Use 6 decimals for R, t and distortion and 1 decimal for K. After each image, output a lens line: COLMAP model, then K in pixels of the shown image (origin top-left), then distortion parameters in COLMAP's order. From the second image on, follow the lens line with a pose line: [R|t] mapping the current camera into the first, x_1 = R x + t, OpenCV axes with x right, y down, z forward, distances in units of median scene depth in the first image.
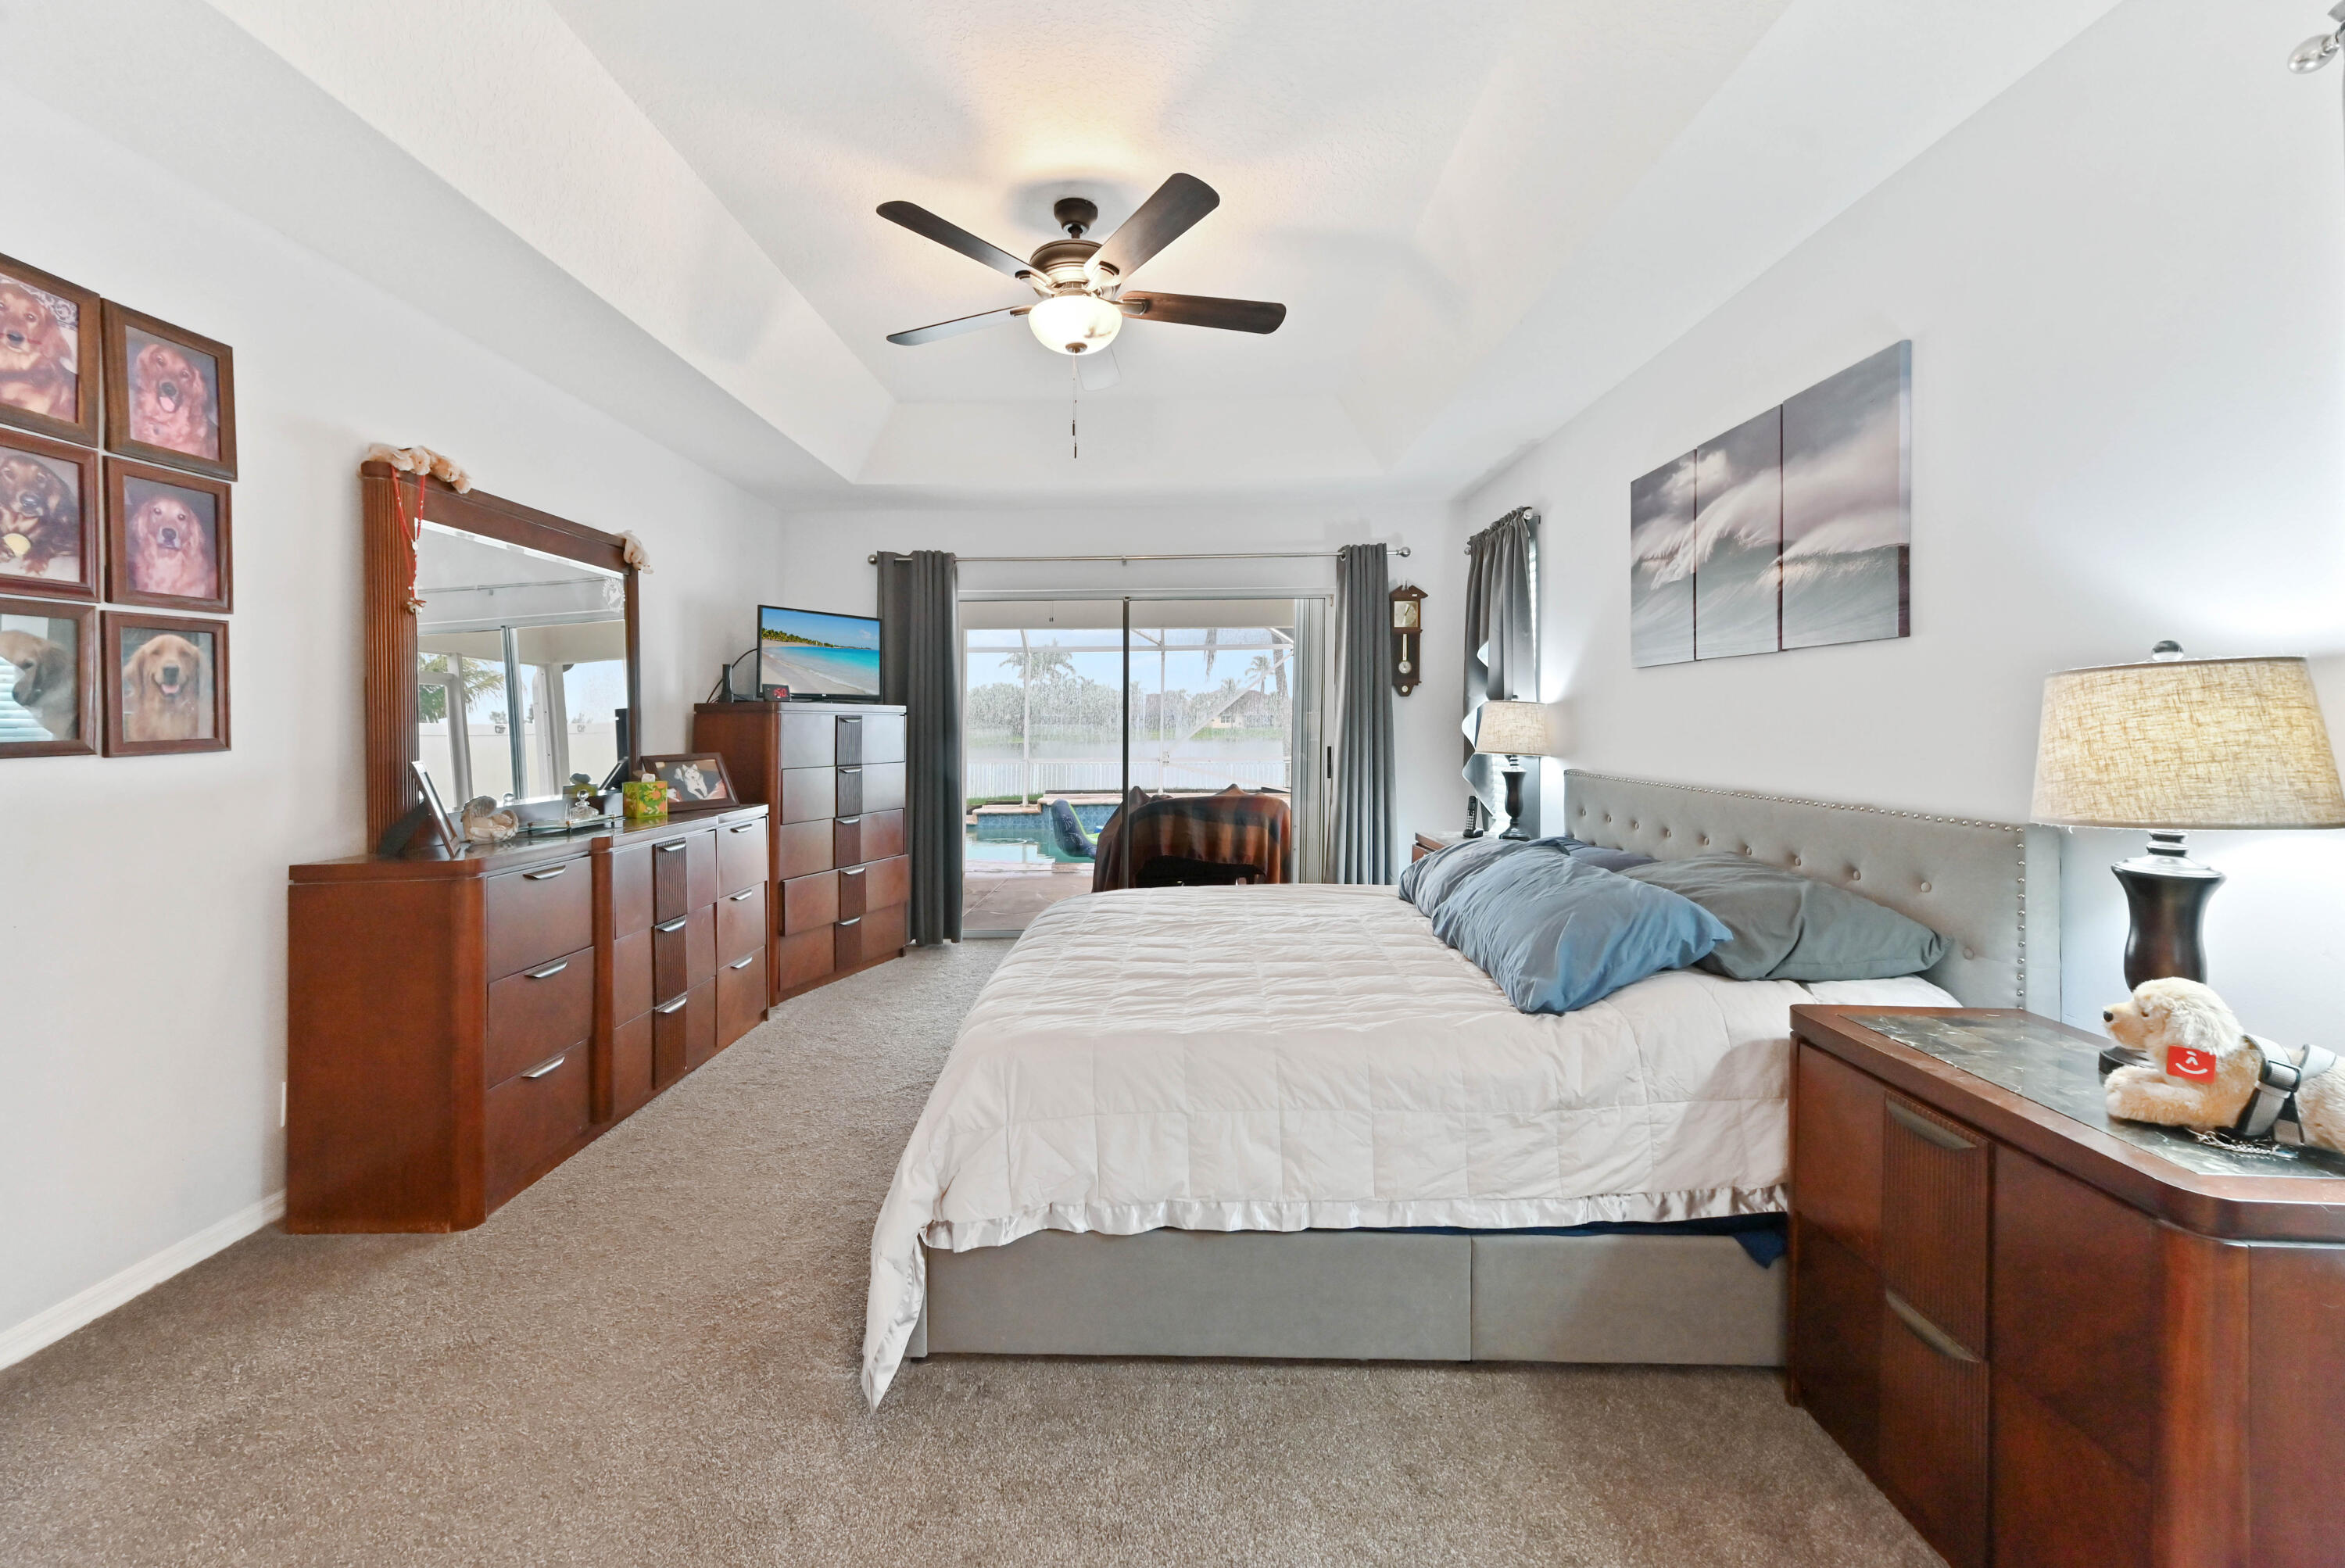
lens RADIAL K [[971.5, 0, 1190.4], [0, 971.5, 732.5], [0, 0, 1]] dist [0.008738, -0.001118]
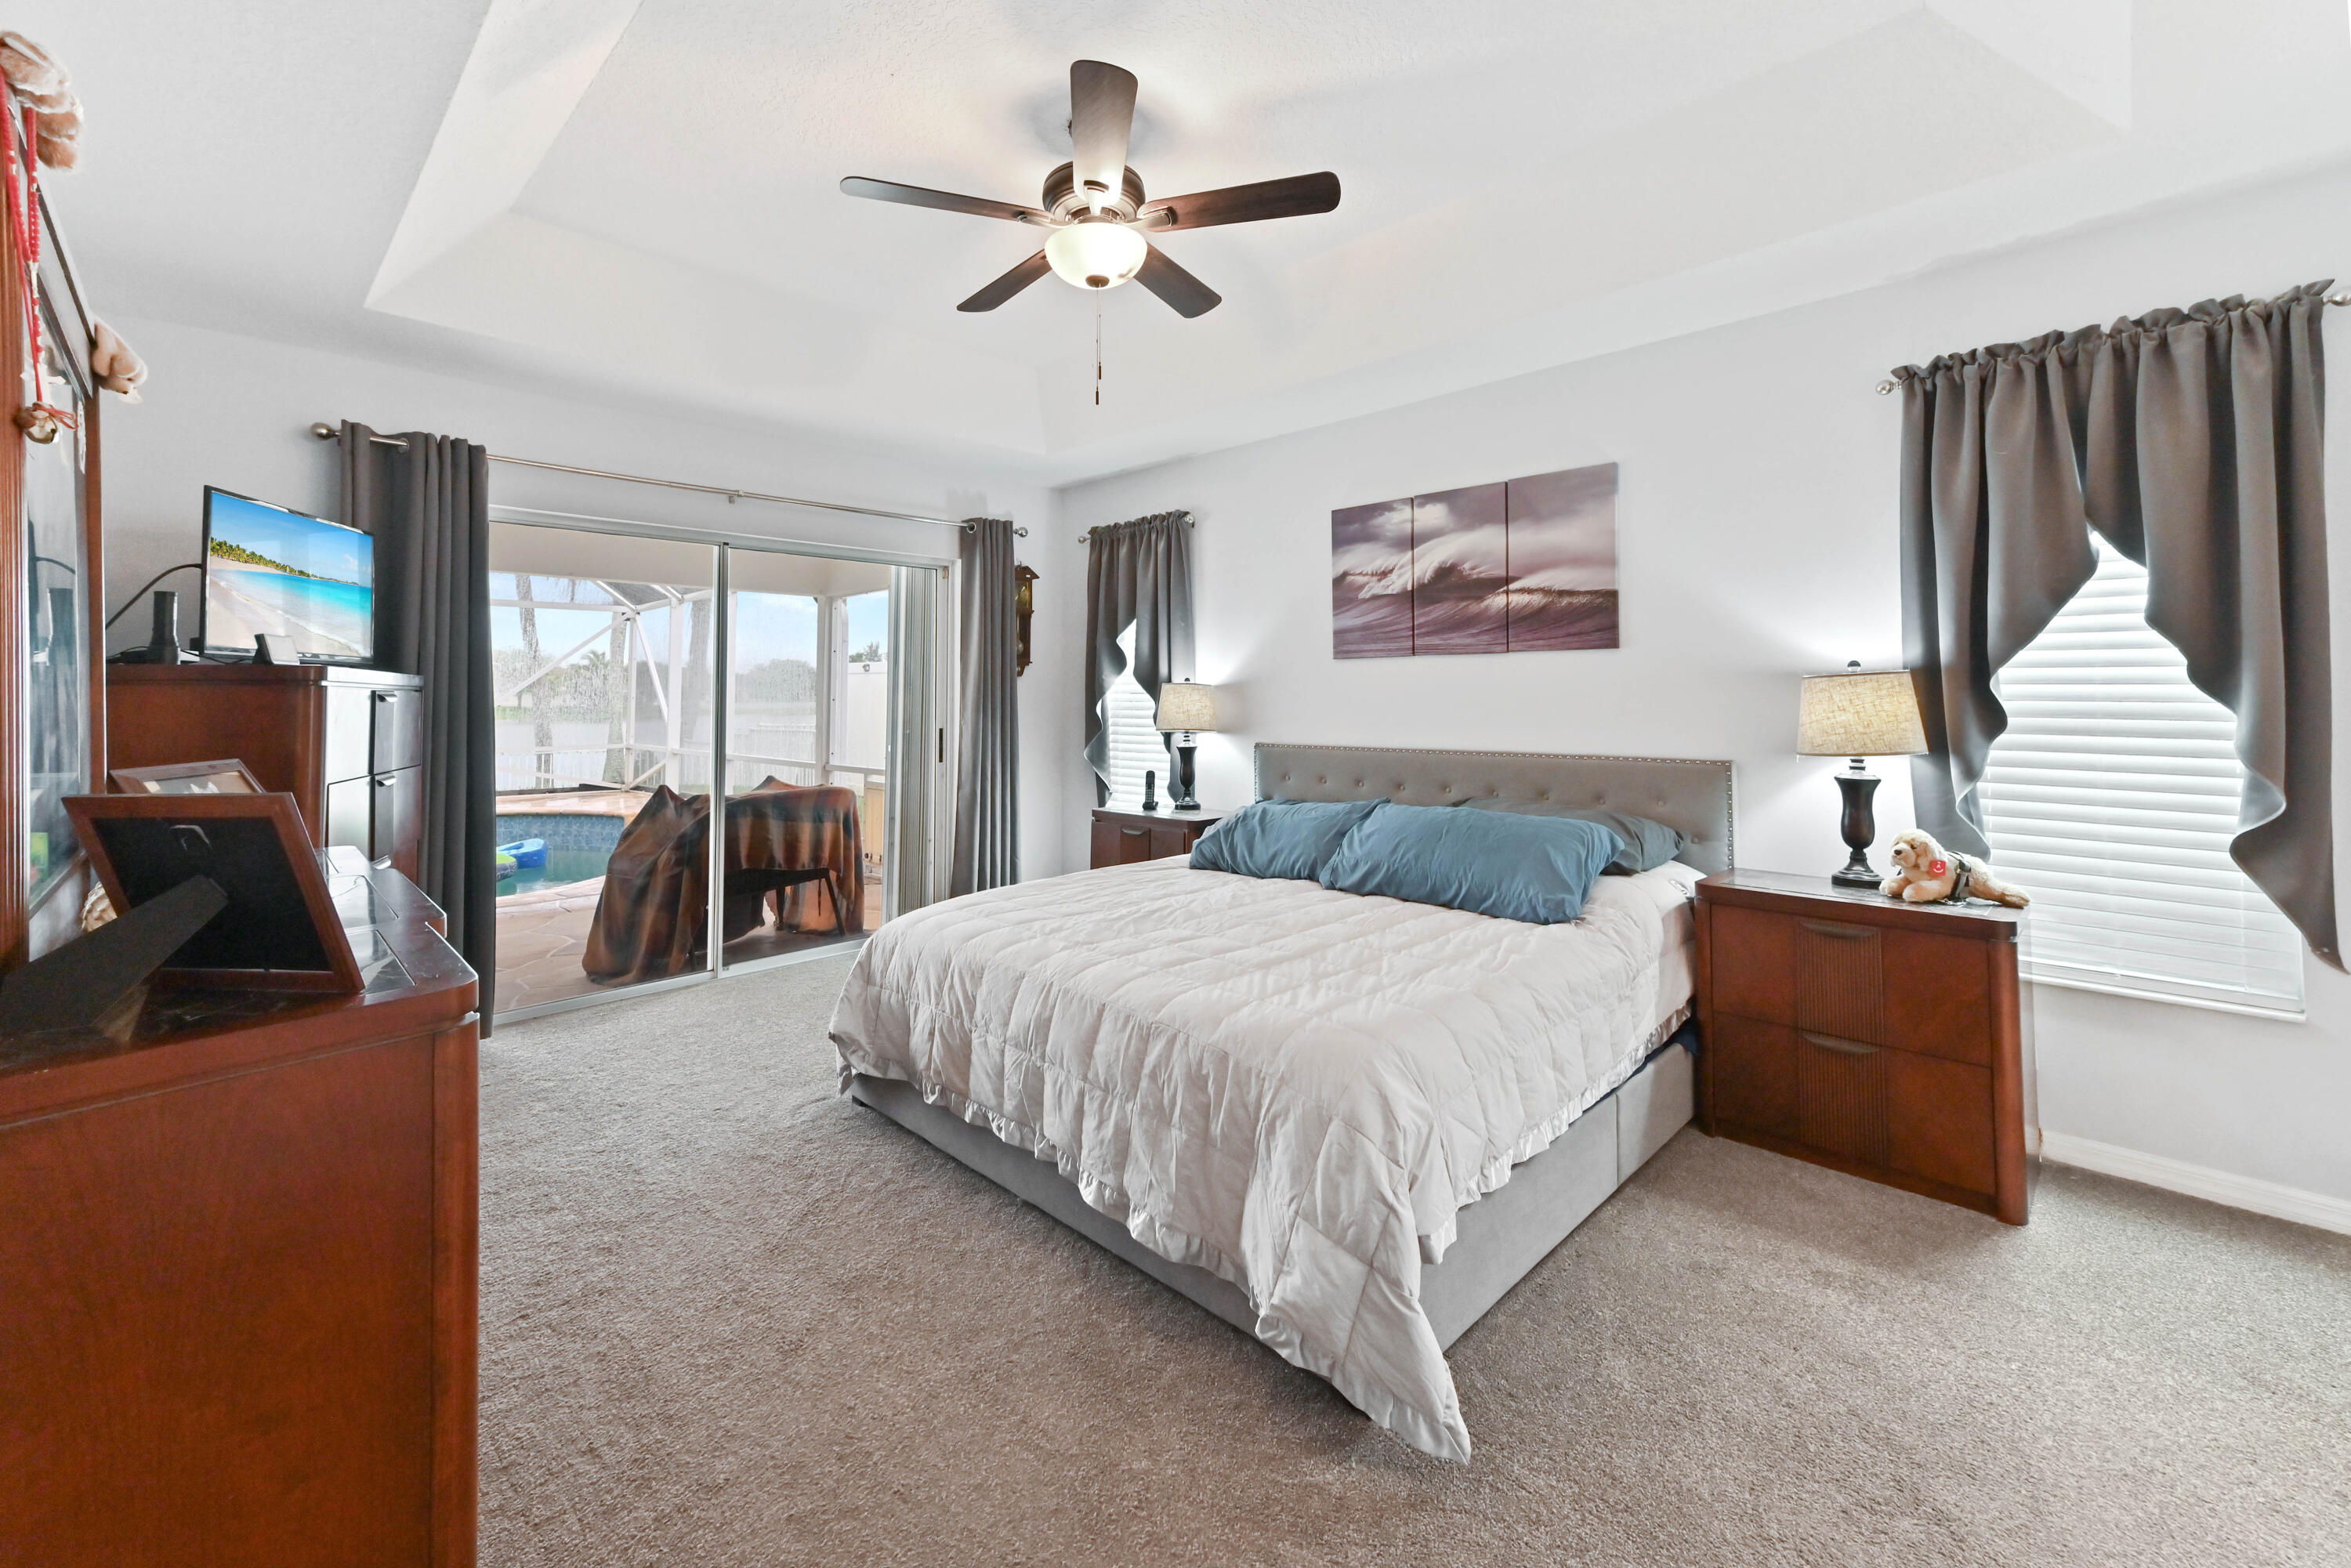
lens RADIAL K [[974.0, 0, 1223.4], [0, 974.0, 682.5], [0, 0, 1]] dist [0.008738, -0.001118]
pose [[0.678885, 0.015941, 0.734071, -0.617440], [0.007026, 0.999577, -0.028204, -0.001680], [-0.734211, 0.024305, 0.678487, 0.283048]]
